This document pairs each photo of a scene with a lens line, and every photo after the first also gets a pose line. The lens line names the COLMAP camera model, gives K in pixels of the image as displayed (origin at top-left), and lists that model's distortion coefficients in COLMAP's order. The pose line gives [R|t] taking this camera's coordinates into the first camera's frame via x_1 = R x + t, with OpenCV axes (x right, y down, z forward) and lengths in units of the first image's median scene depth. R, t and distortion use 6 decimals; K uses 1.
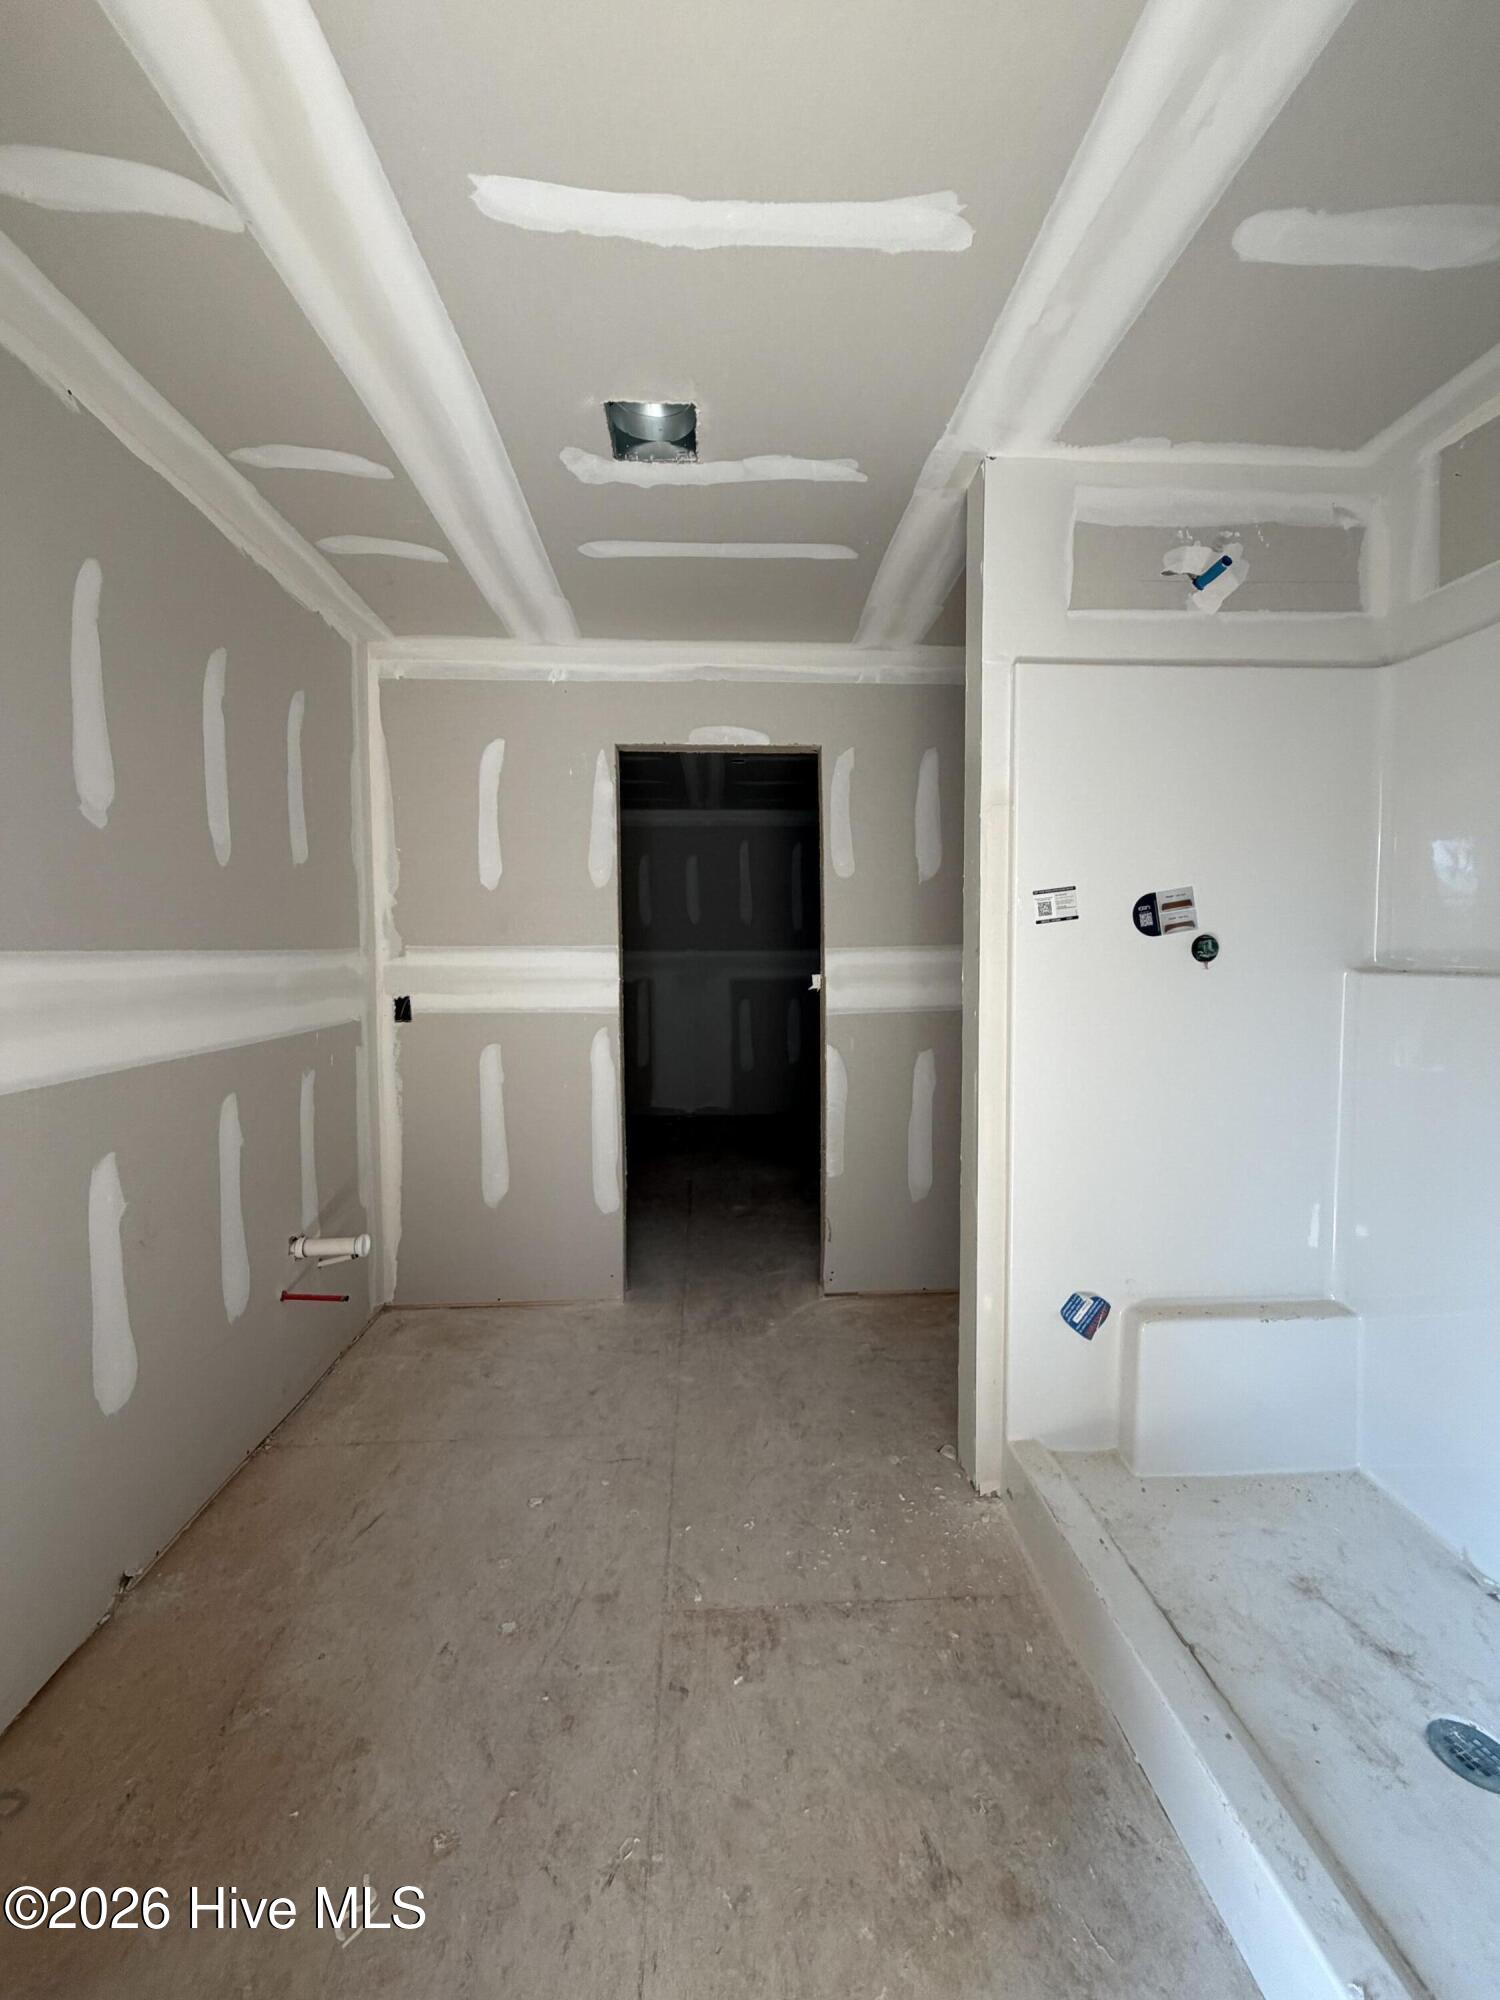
lens RADIAL K [[798.4, 0, 753.7], [0, 798.4, 991.8], [0, 0, 1]] dist [-0.001010, 0.000300]
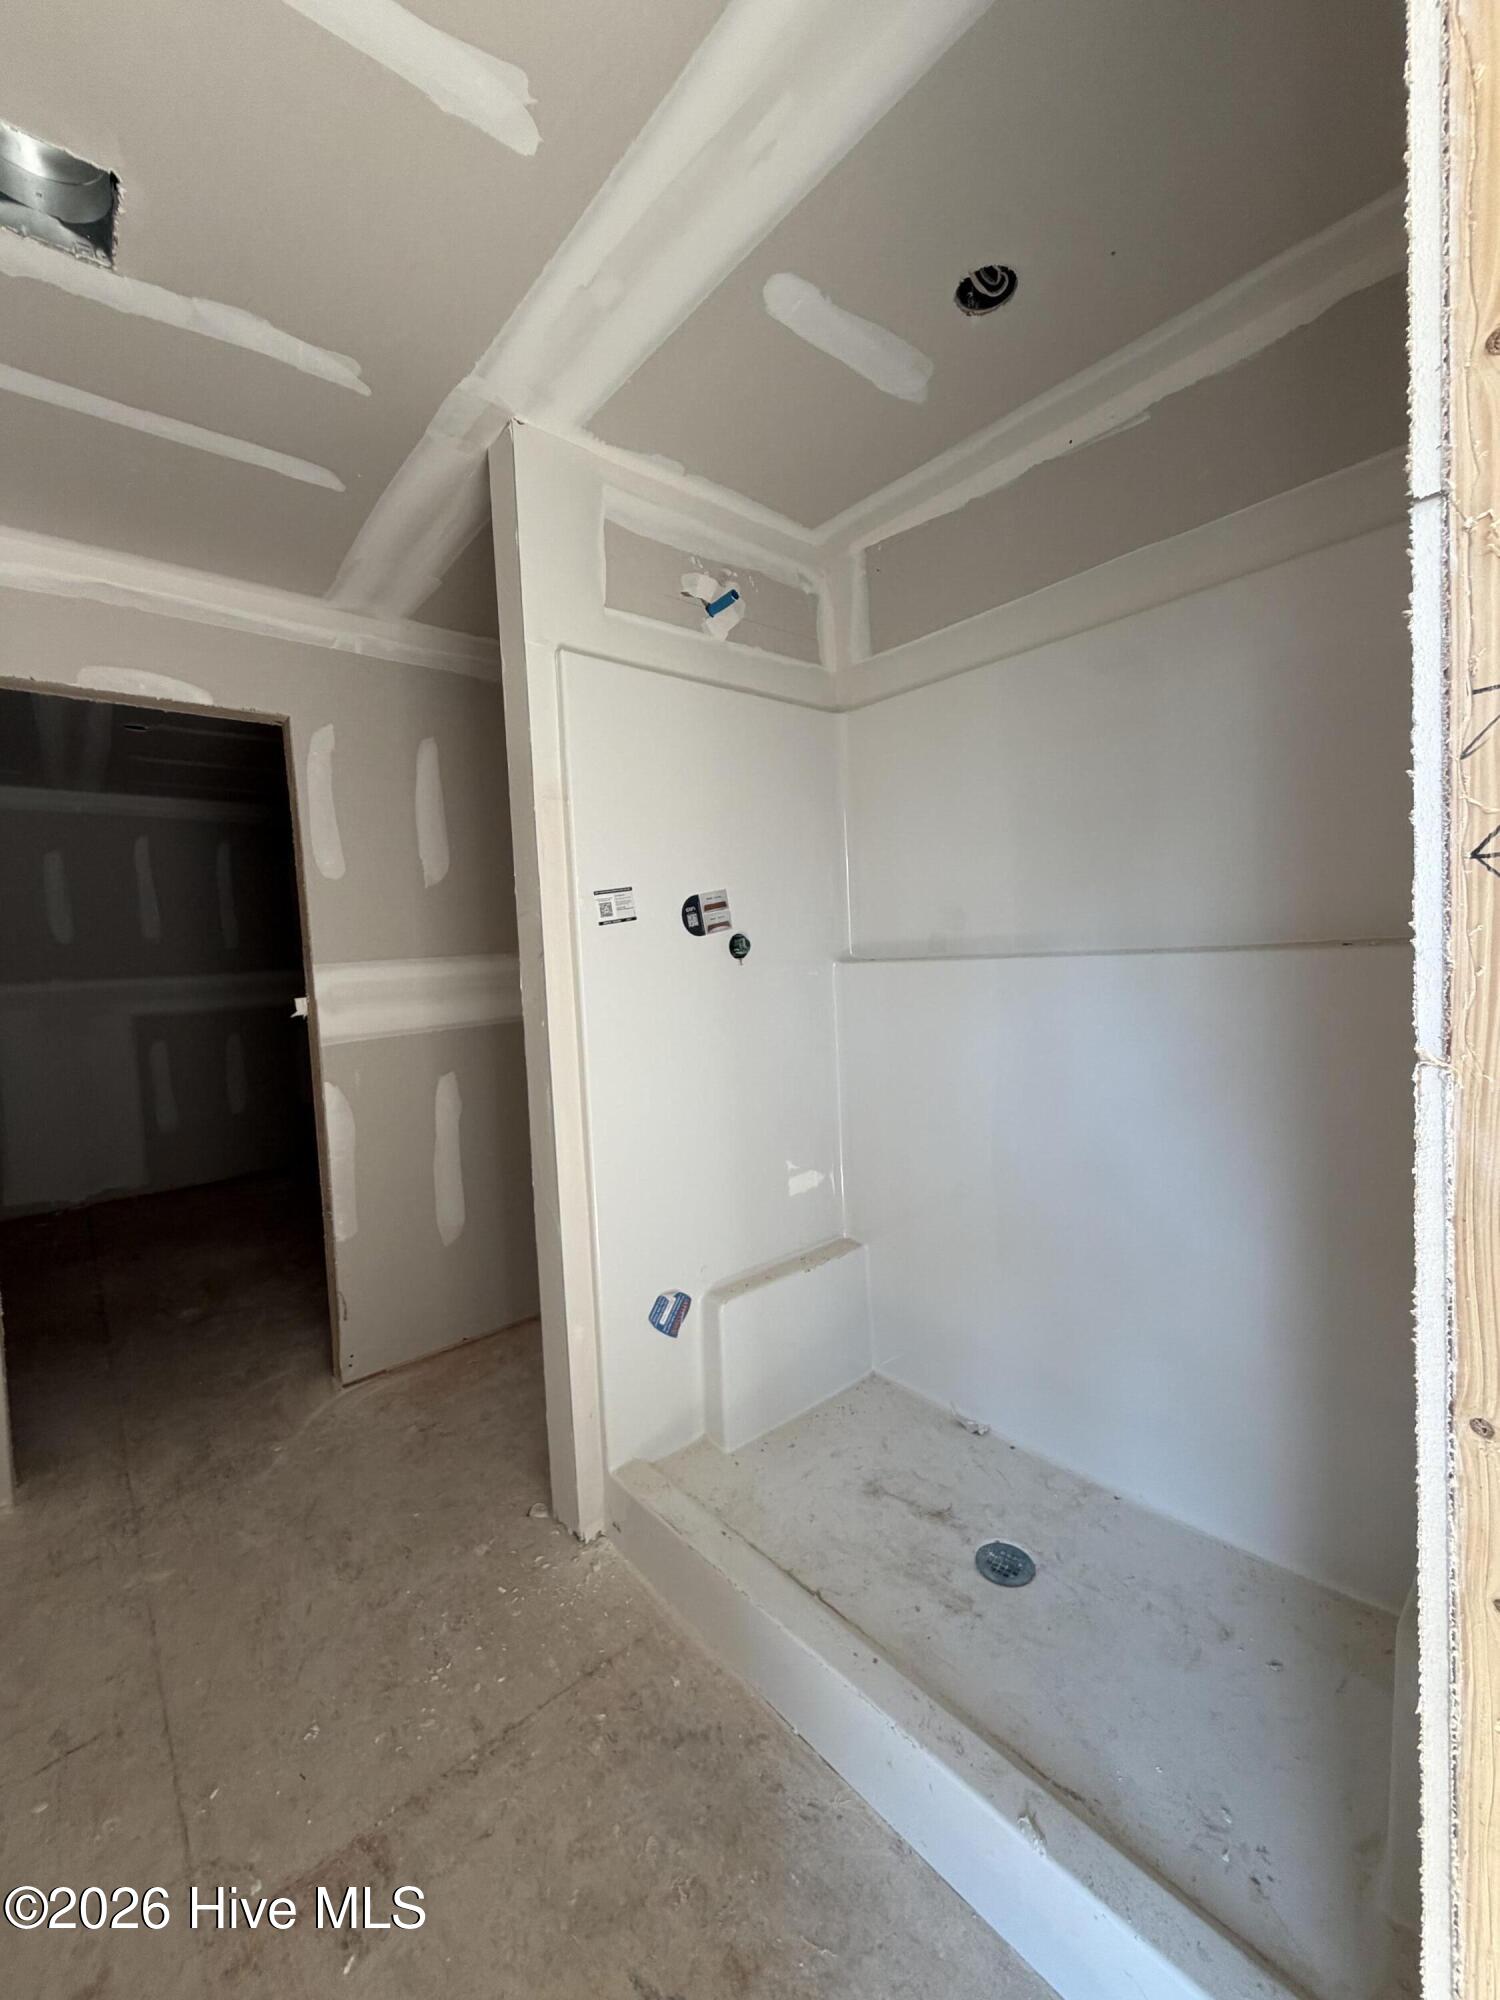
lens RADIAL K [[798.4, 0, 753.7], [0, 798.4, 991.8], [0, 0, 1]] dist [-0.001010, 0.000300]
pose [[0.788654, -0.061935, 0.611710, -0.091094], [0.074056, 0.997239, 0.005491, 0.003200], [-0.610361, 0.040970, 0.791063, 0.127334]]
